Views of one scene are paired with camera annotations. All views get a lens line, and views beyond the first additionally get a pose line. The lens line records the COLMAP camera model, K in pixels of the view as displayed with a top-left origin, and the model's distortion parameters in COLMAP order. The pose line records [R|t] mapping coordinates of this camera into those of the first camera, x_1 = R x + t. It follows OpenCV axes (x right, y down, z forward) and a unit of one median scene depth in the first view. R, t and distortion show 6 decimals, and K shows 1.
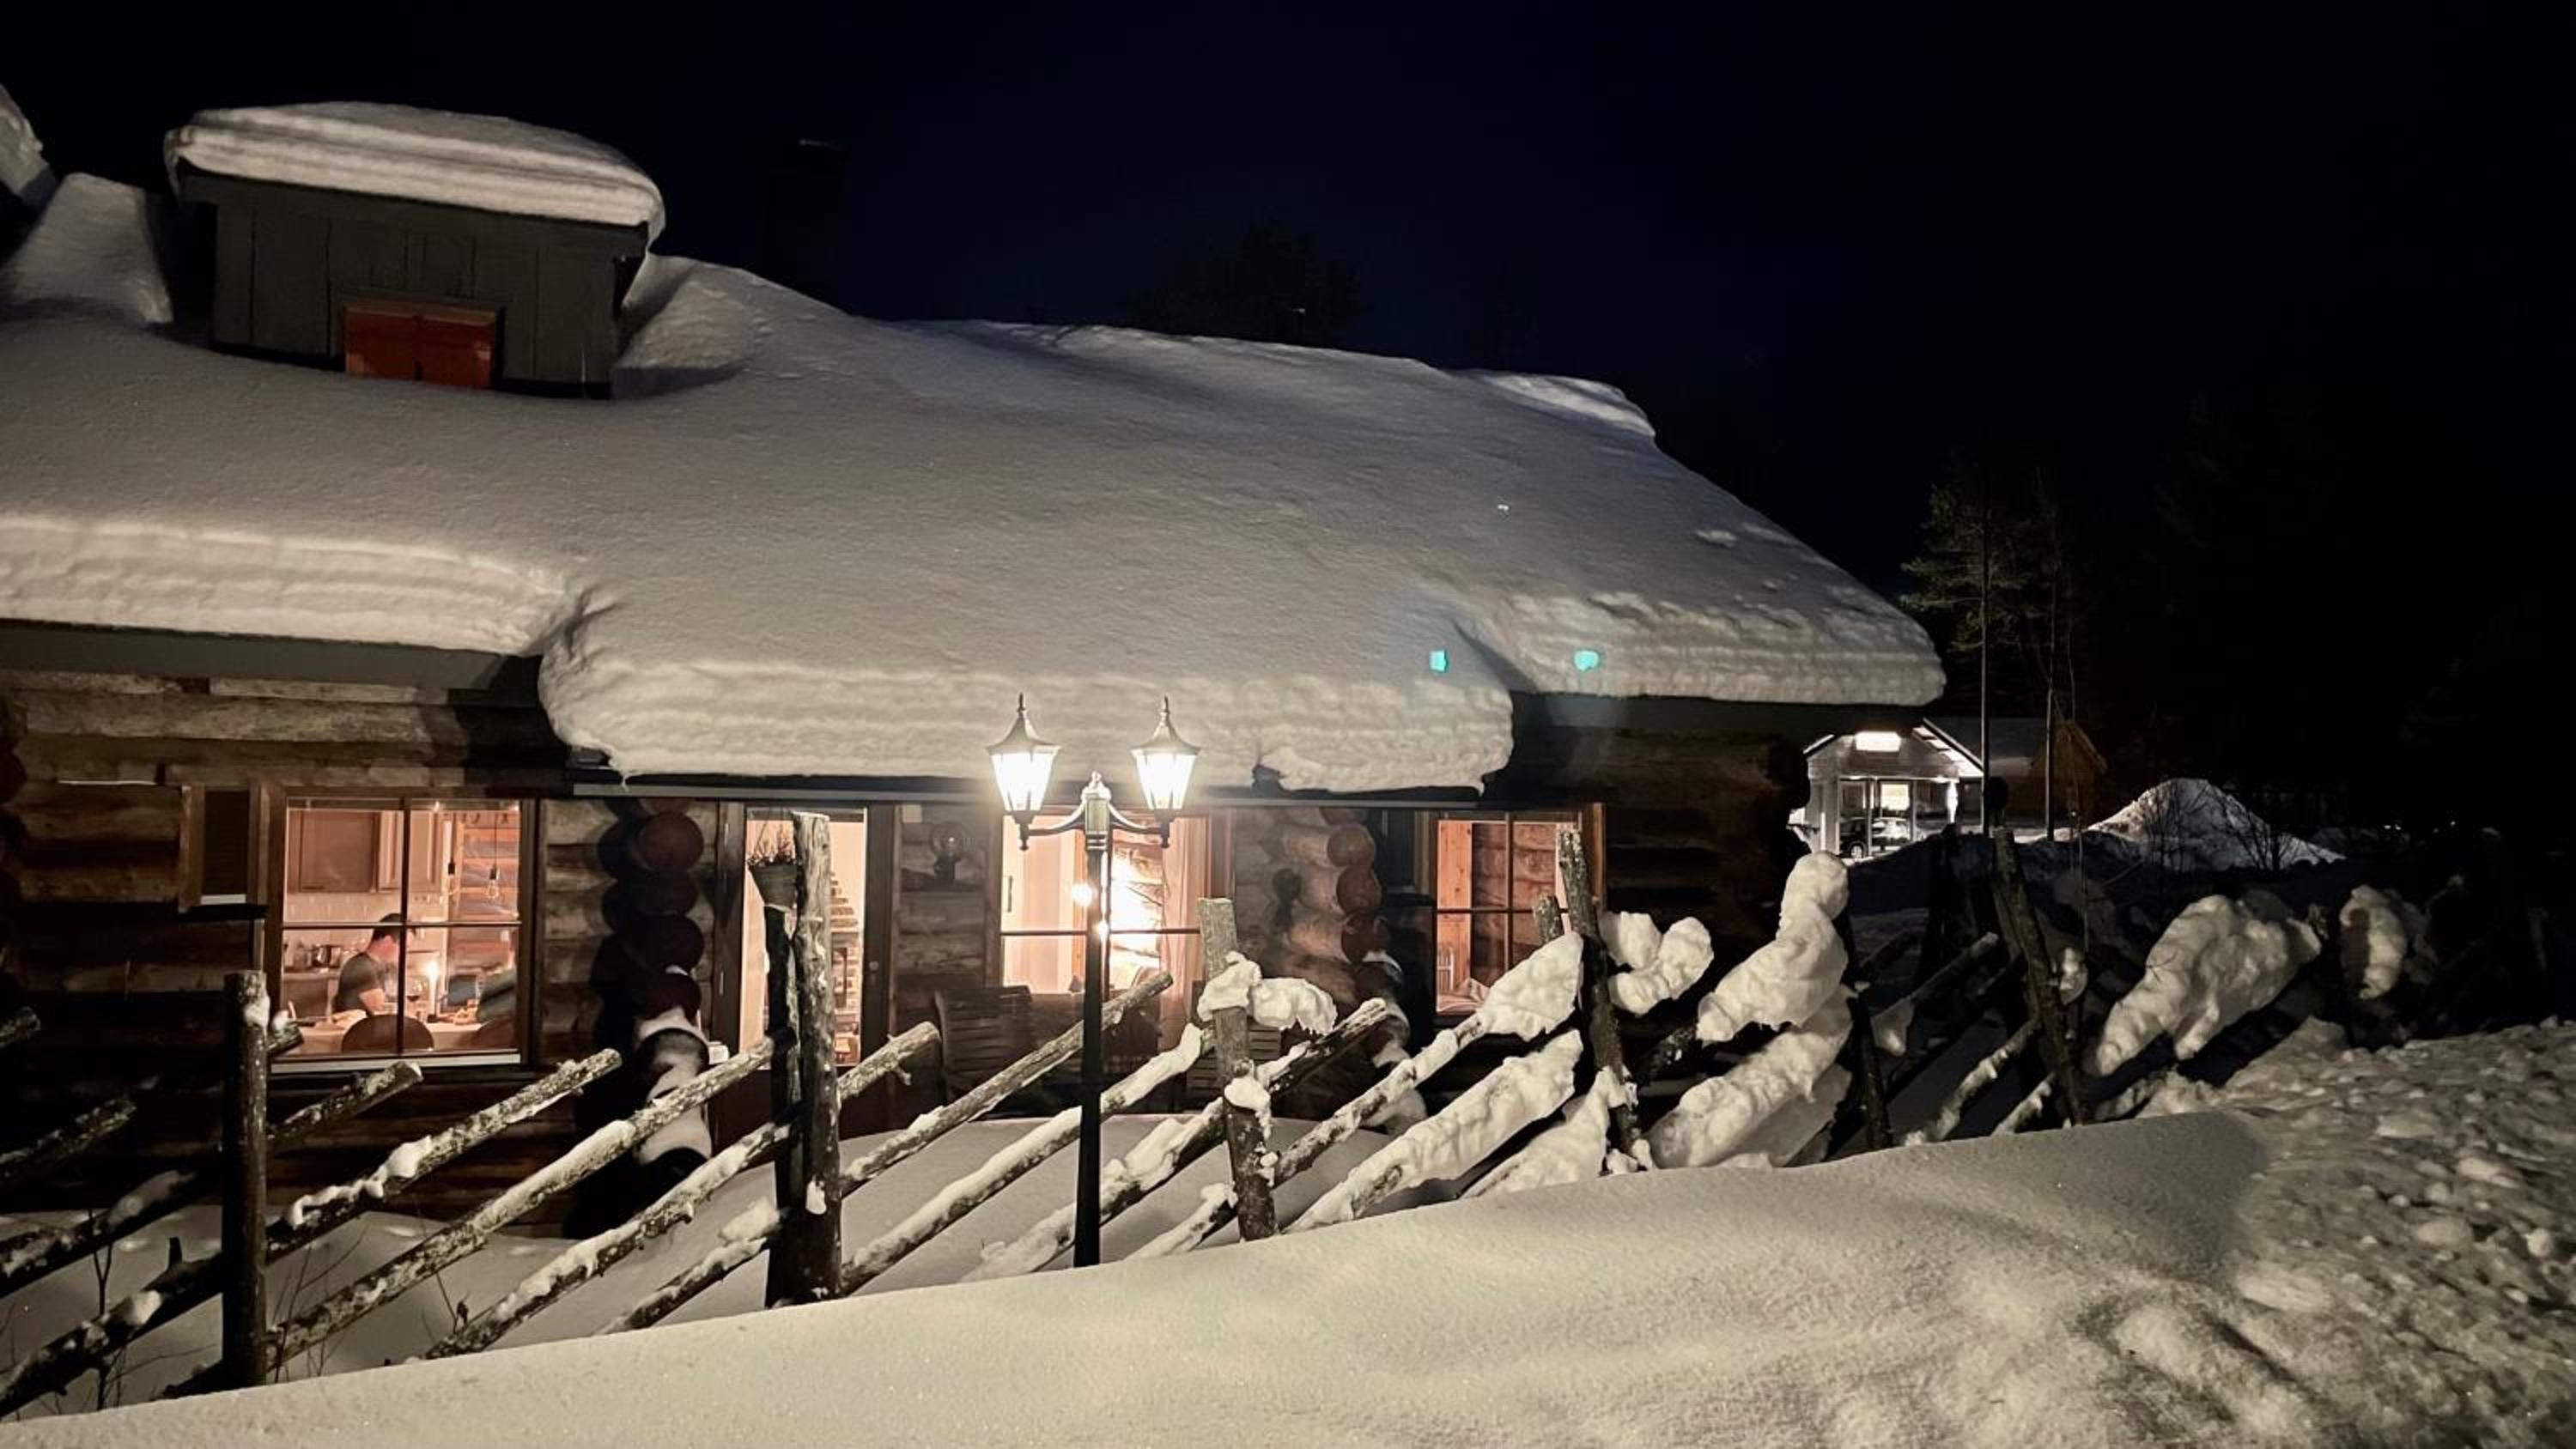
lens RADIAL K [[1993.3, 0, 1285.1], [0, 1993.3, 720.2], [0, 0, 1]] dist [0.068262, -0.052342]
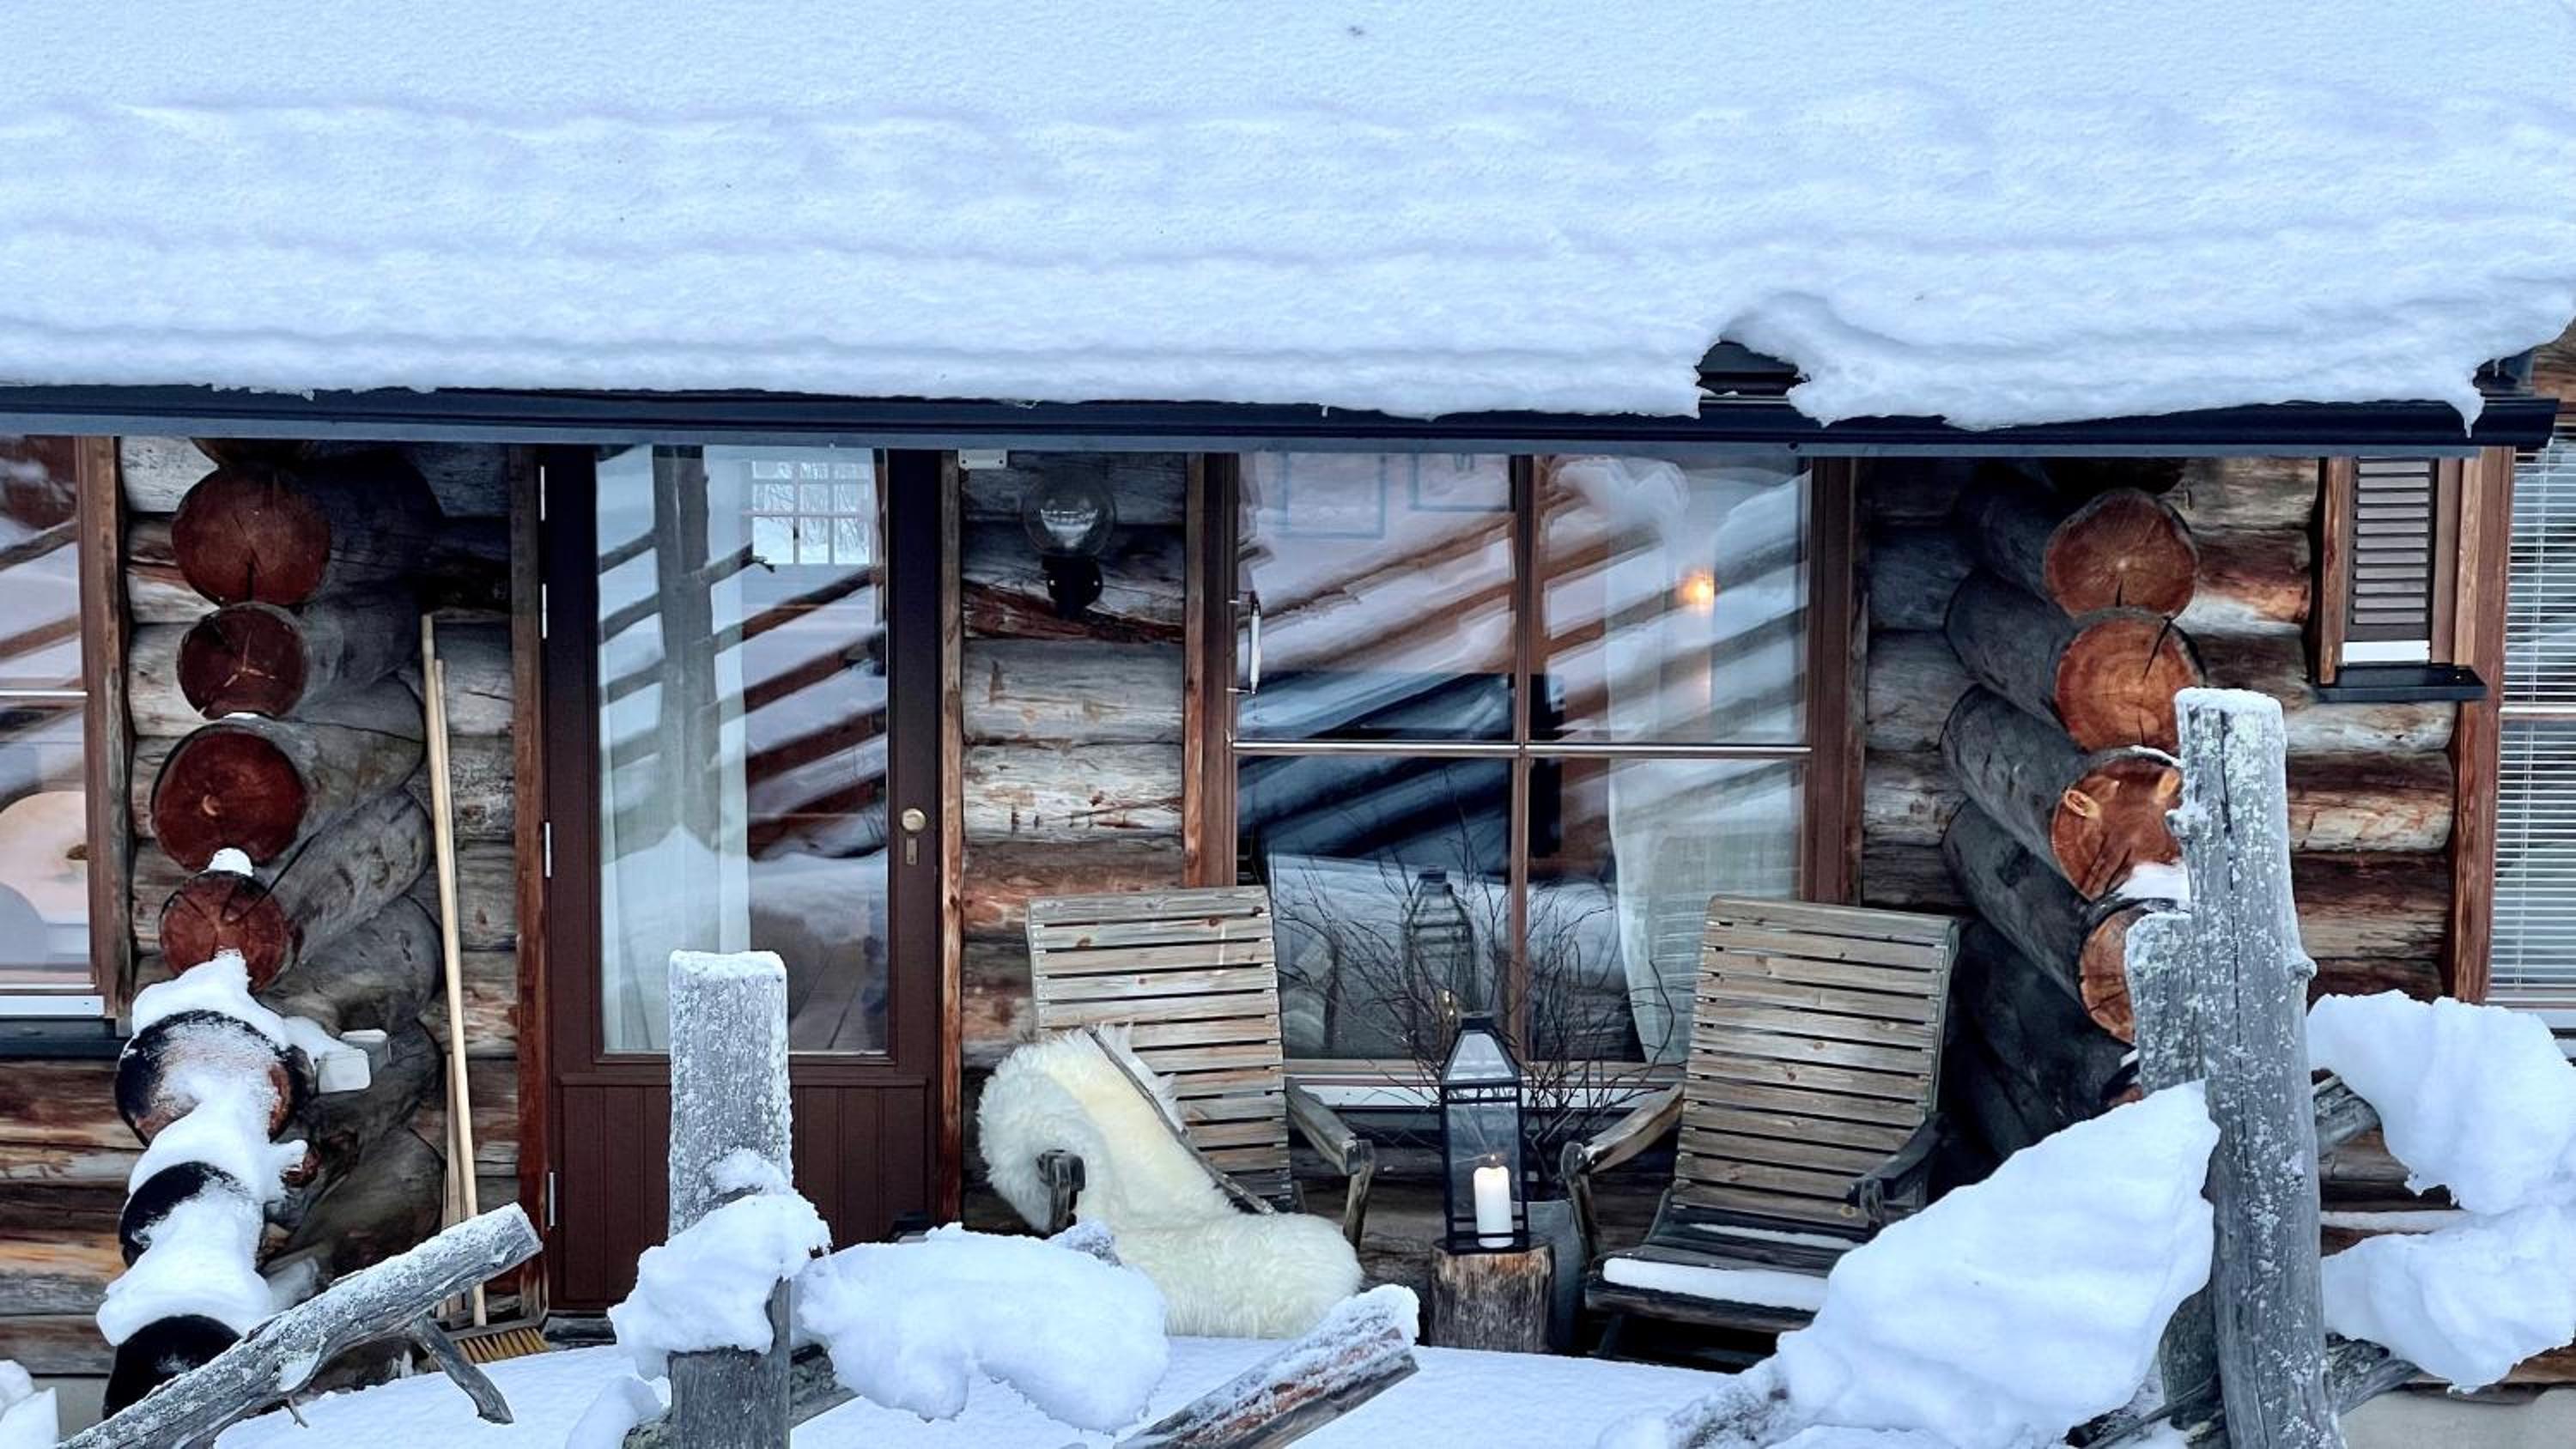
lens RADIAL K [[3831.0, 0, 1260.3], [0, 3831.0, 678.8], [0, 0, 1]] dist [0.132862, 0.000000]
pose [[0.922078, 0.040347, -0.384894, 0.184242], [0.019477, 0.988452, 0.150275, -0.023848], [0.386513, -0.146062, 0.910645, 0.387374]]
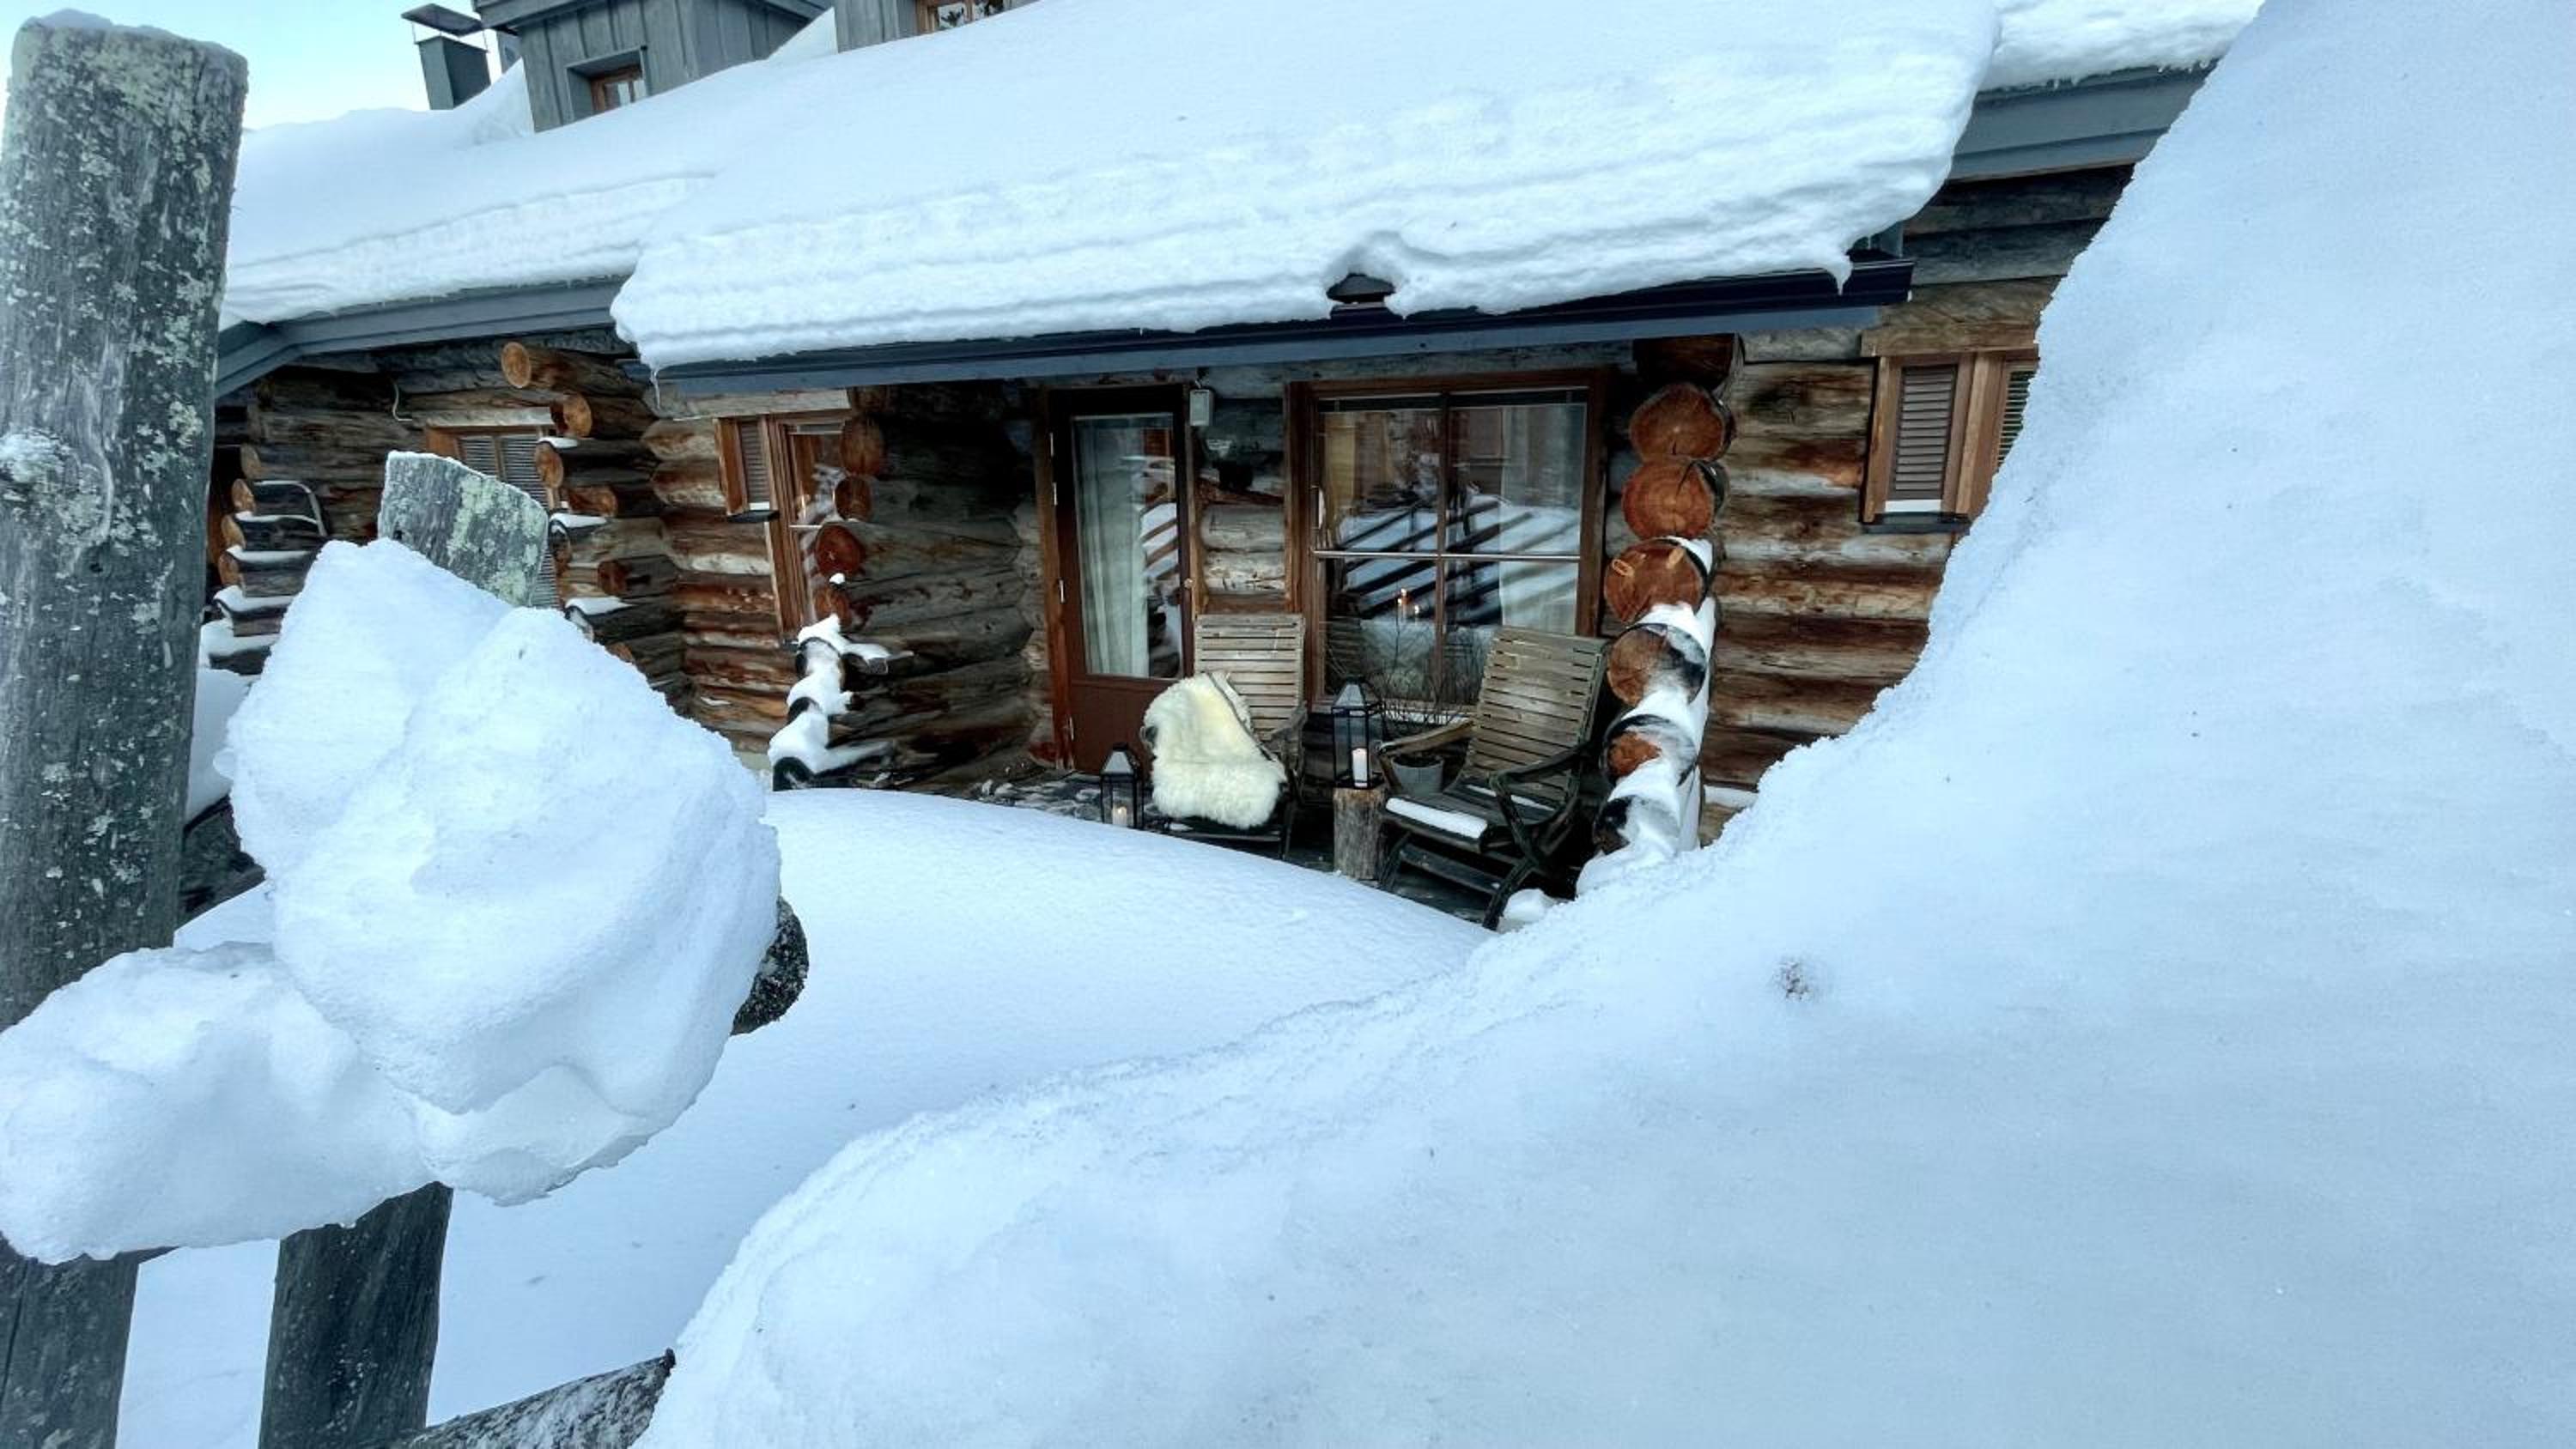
lens RADIAL K [[1040.4, 0, 1277.2], [0, 1040.4, 728.1], [0, 0, 1]] dist [-0.005393, 0.000505]
pose [[0.669748, 0.155422, -0.726141, 0.228679], [0.052491, 0.965497, 0.255068, 0.077505], [0.740731, -0.208947, 0.638482, 0.829809]]
